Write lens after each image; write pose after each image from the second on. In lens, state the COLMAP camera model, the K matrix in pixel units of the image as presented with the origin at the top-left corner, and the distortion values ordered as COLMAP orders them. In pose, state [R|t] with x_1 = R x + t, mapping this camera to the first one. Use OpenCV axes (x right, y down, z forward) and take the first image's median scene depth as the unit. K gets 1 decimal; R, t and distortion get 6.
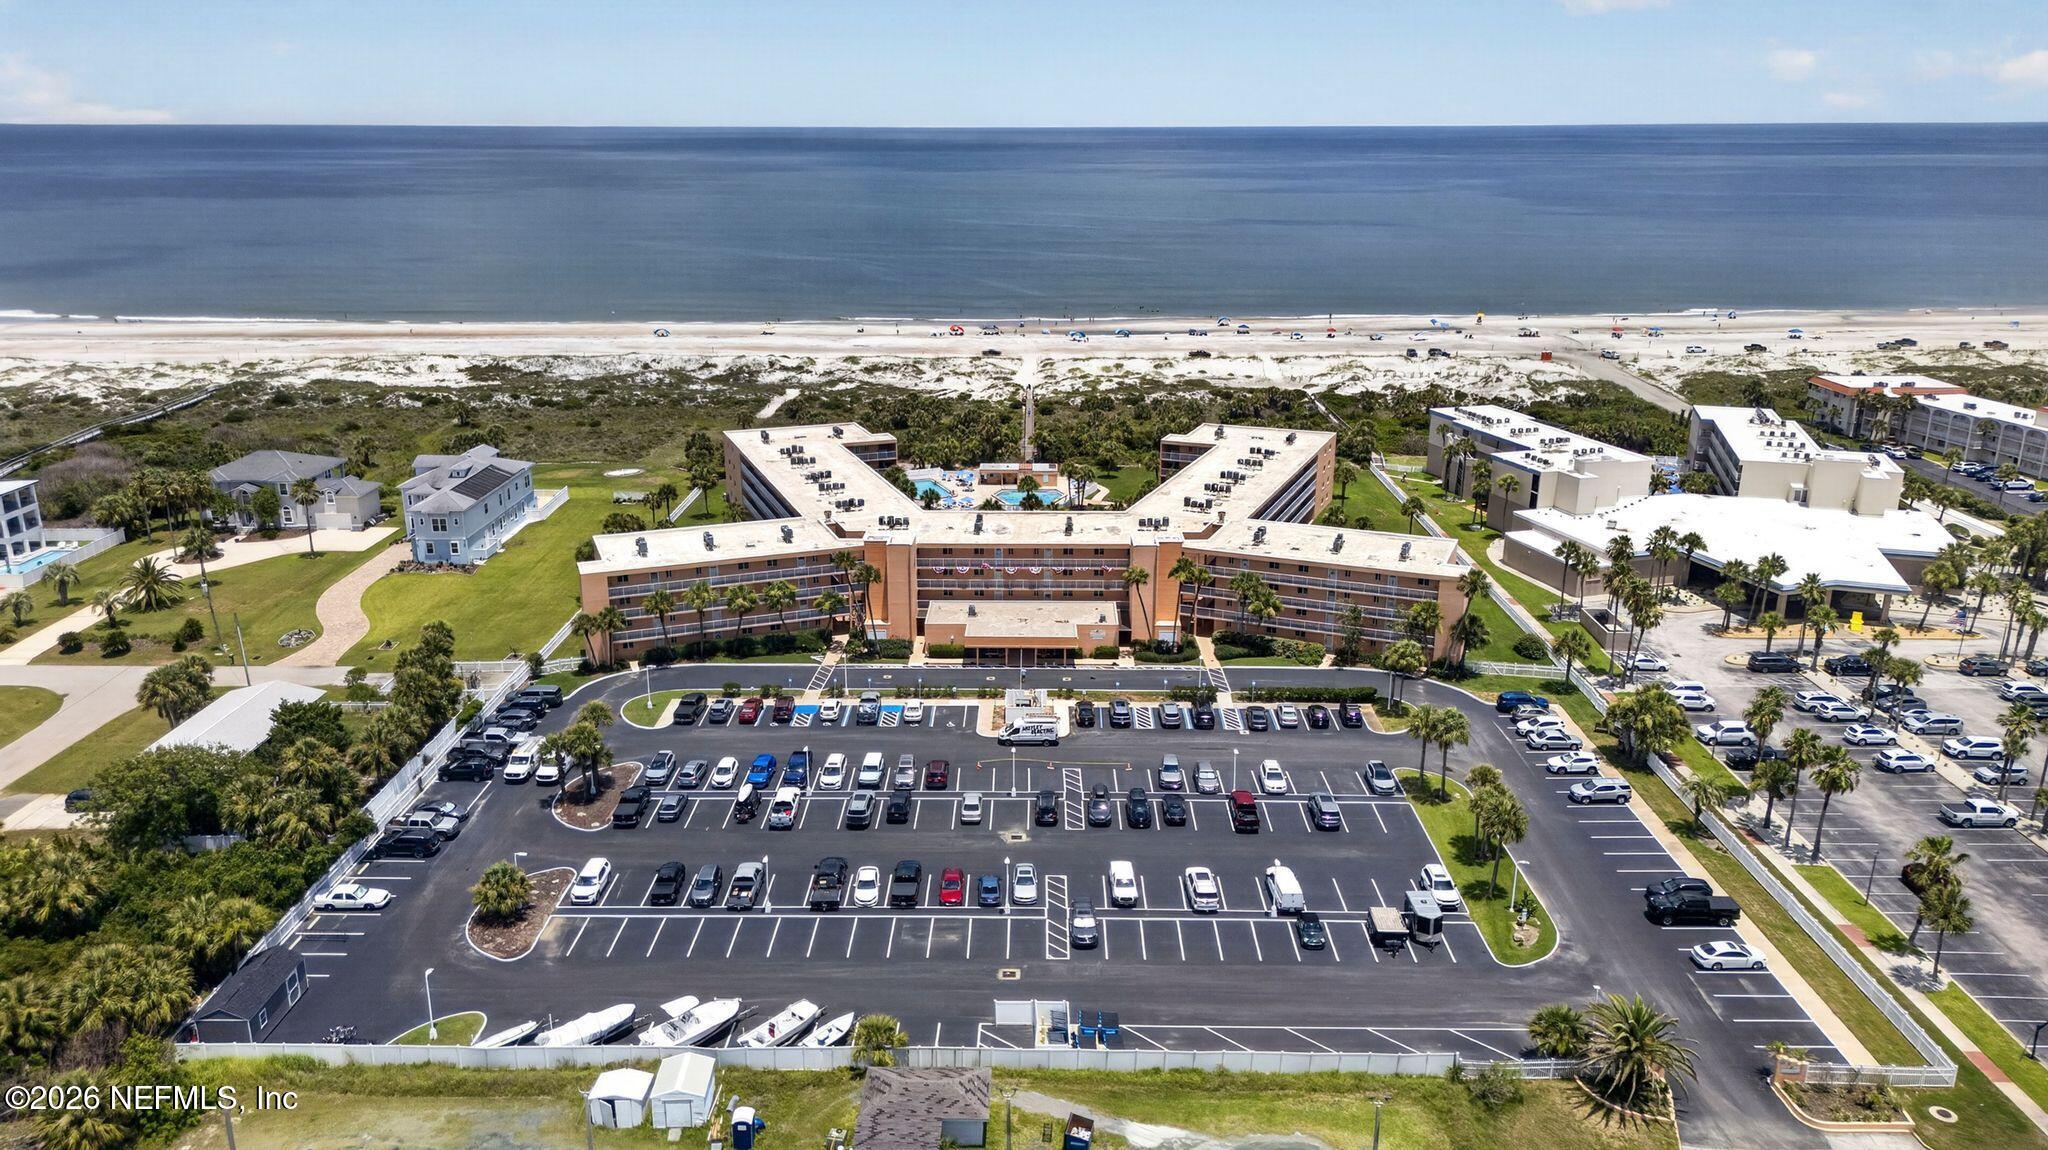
lens RADIAL K [[1430.5, 0, 1011.8], [0, 1430.5, 578.6], [0, 0, 1]] dist [0.076725, -0.070725]
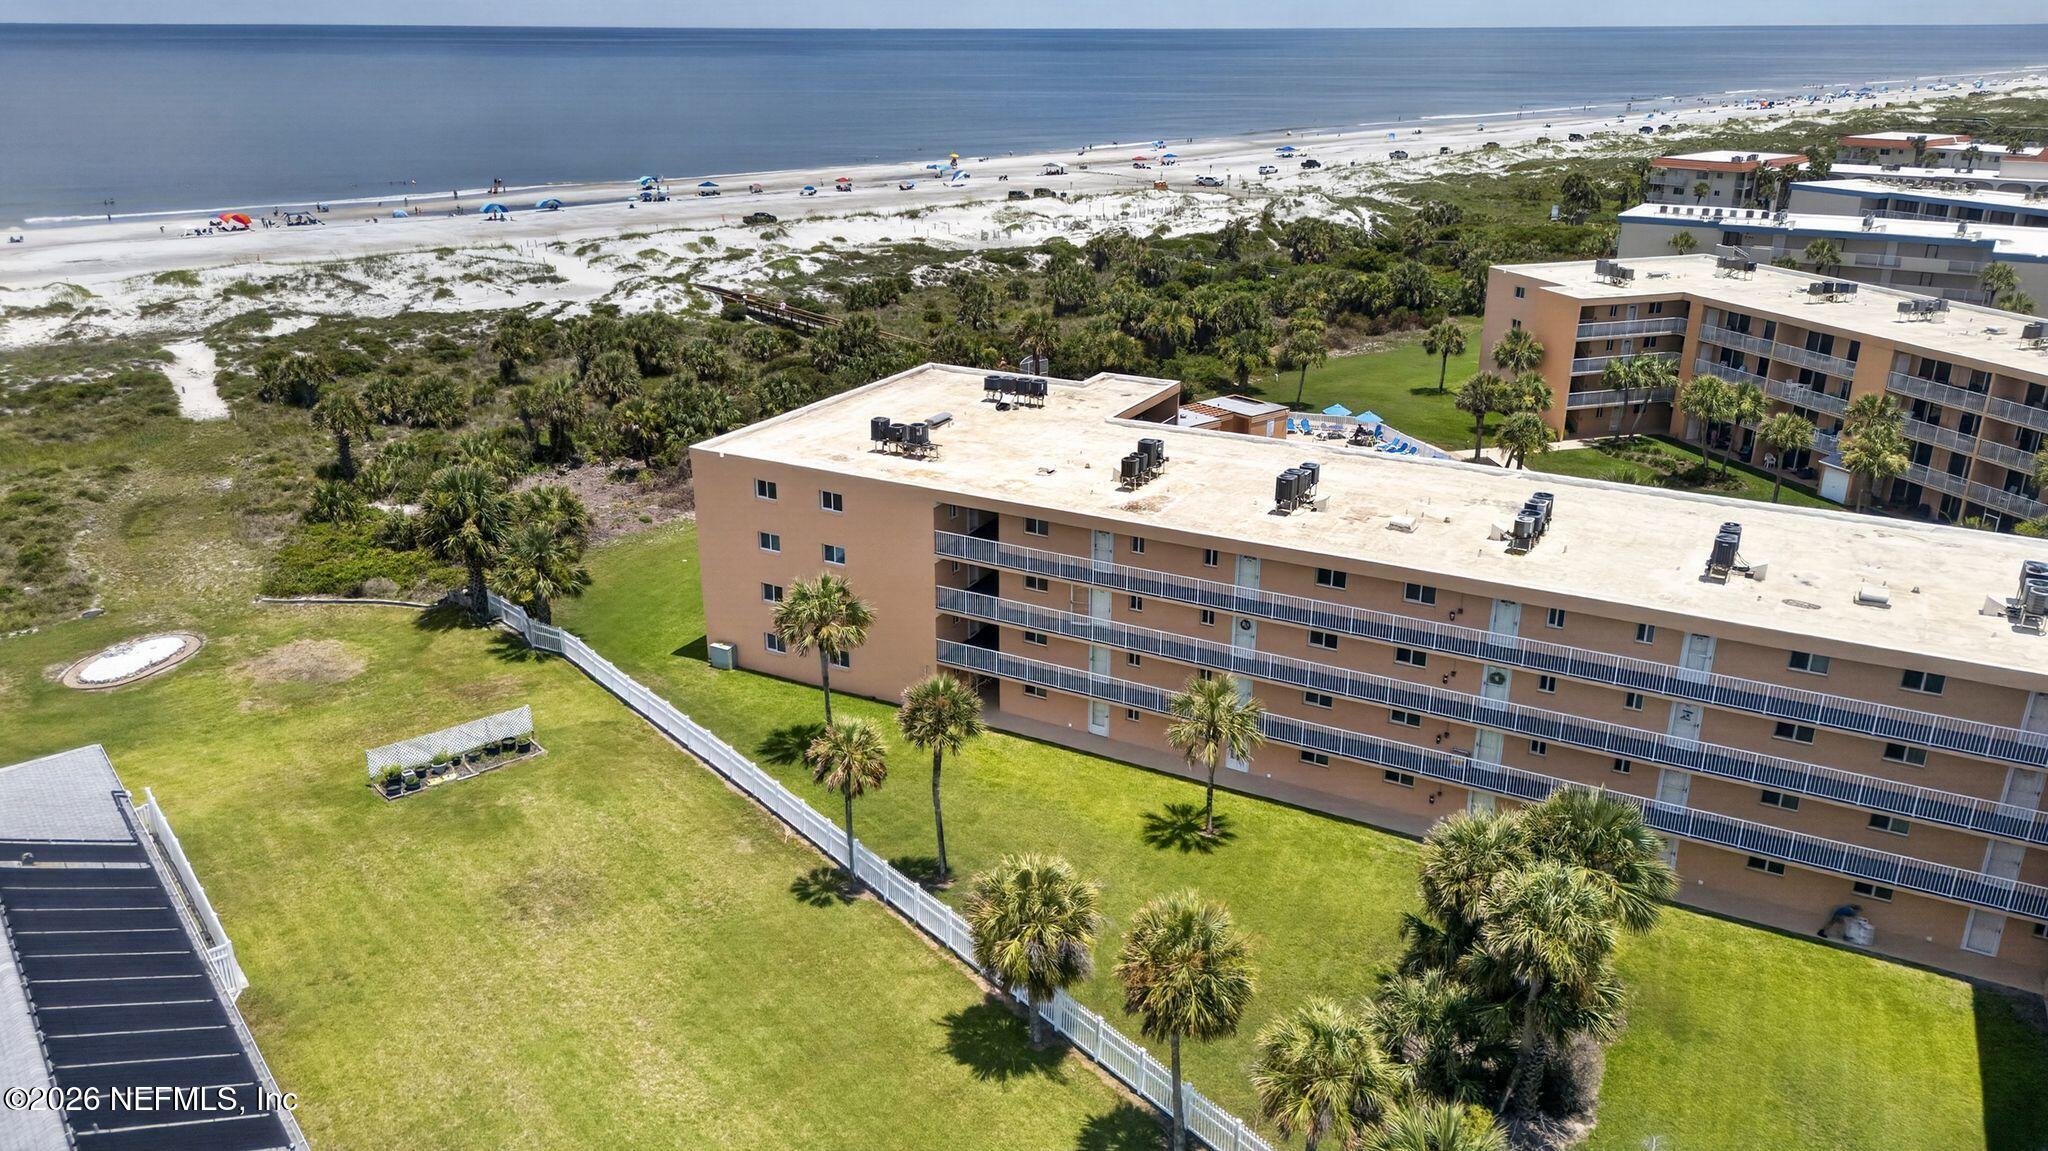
lens RADIAL K [[1430.5, 0, 1011.8], [0, 1430.5, 579.1], [0, 0, 1]] dist [0.076725, -0.070725]
pose [[0.768617, -0.229118, 0.597271, -0.473885], [0.193740, 0.973185, 0.124001, -0.144291], [-0.609666, 0.020406, 0.792396, 1.049620]]
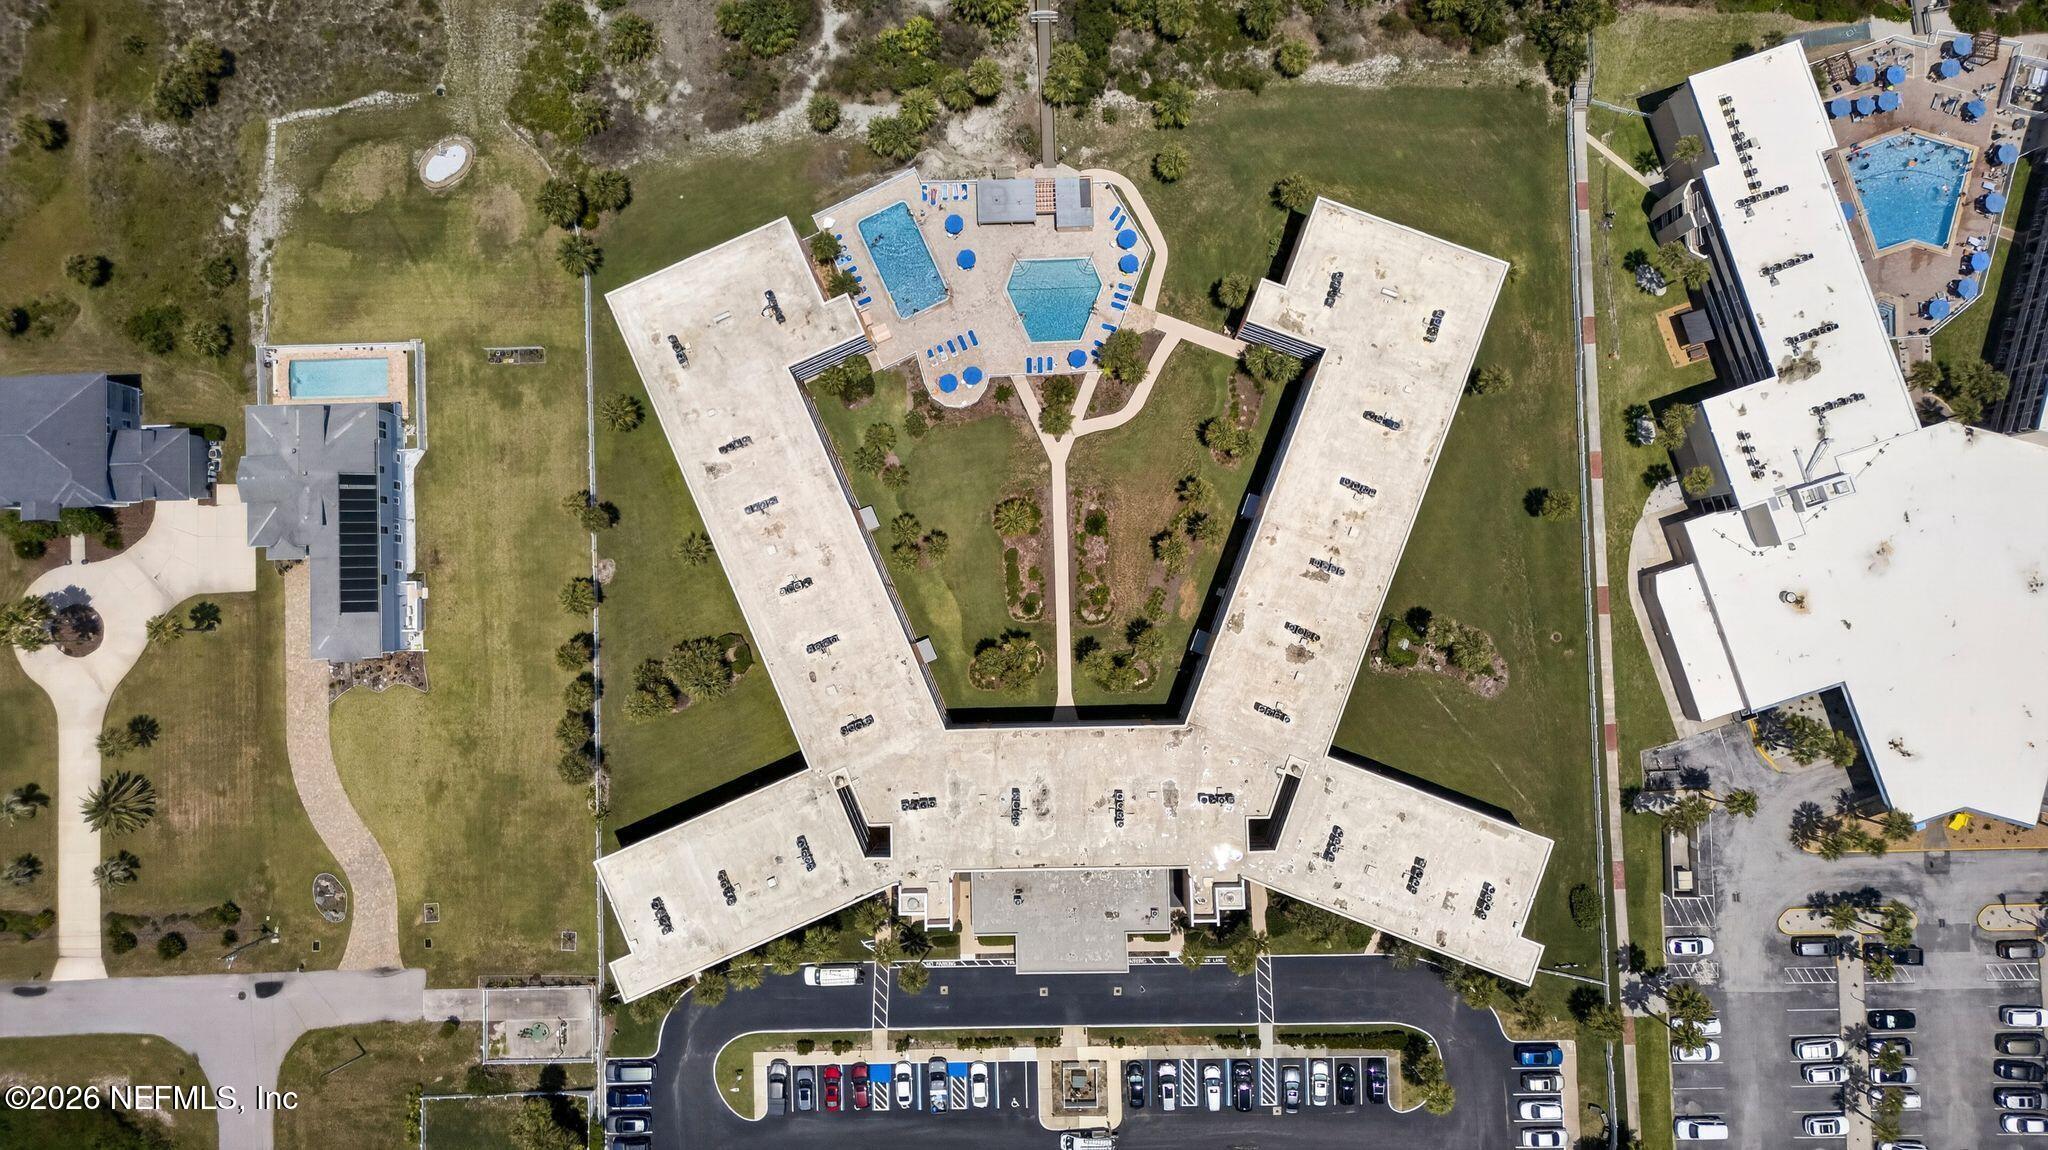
lens RADIAL K [[1398.6, 0, 1024.0], [0, 1398.6, 575.0], [0, 0, 1]] dist [0.088296, -0.066327]
pose [[0.998722, -0.044100, -0.024709, 0.009021], [0.038653, 0.351228, 0.935492, -0.964747], [-0.032577, -0.935251, 0.352483, 0.891312]]
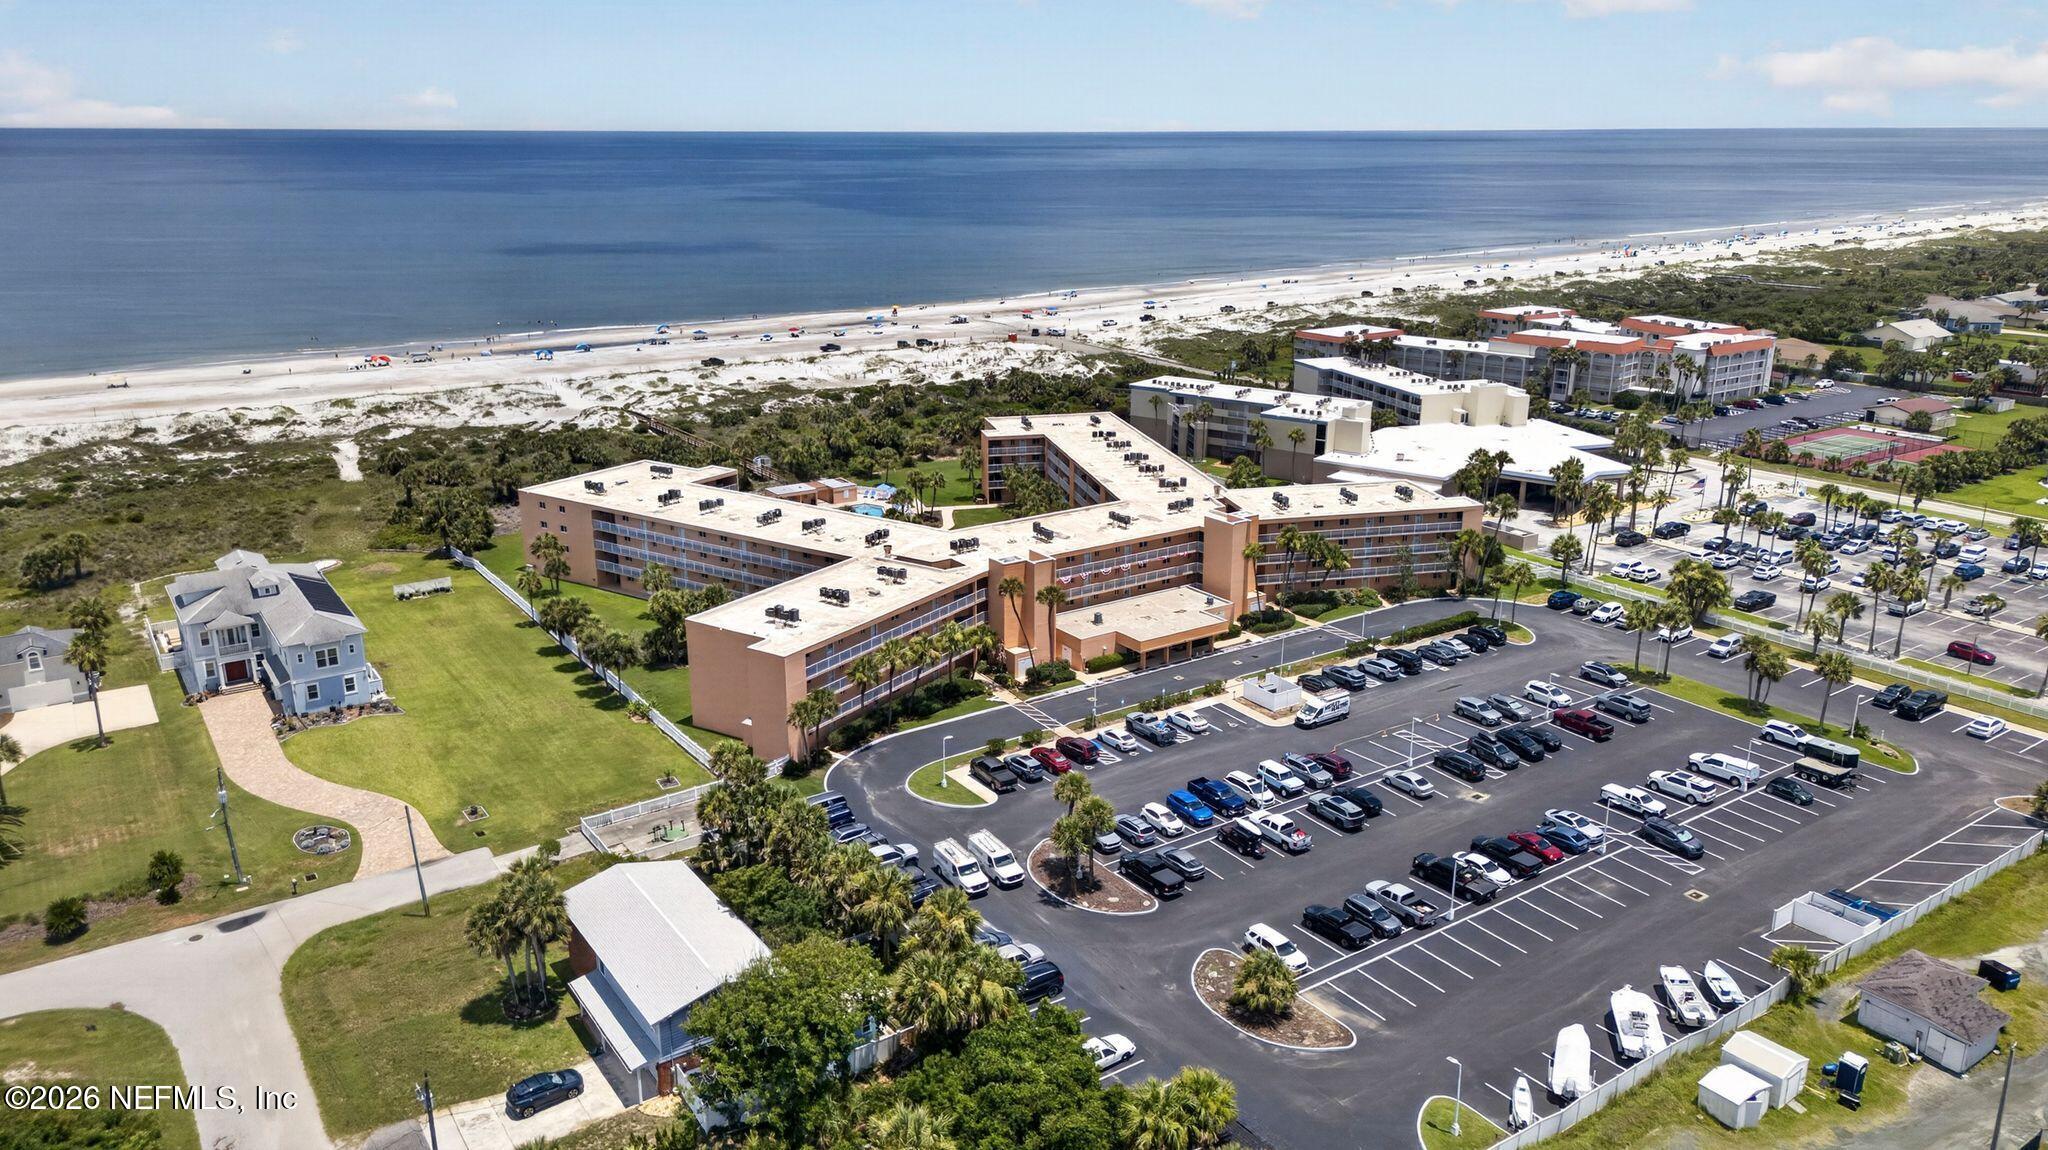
lens RADIAL K [[1425.0, 0, 1021.5], [0, 1425.0, 602.8], [0, 0, 1]] dist [0.078372, -0.091147]
pose [[0.817090, -0.181718, 0.547122, -0.606608], [0.174494, 0.982463, 0.065716, -0.061448], [-0.549469, 0.041774, 0.834469, 0.235541]]
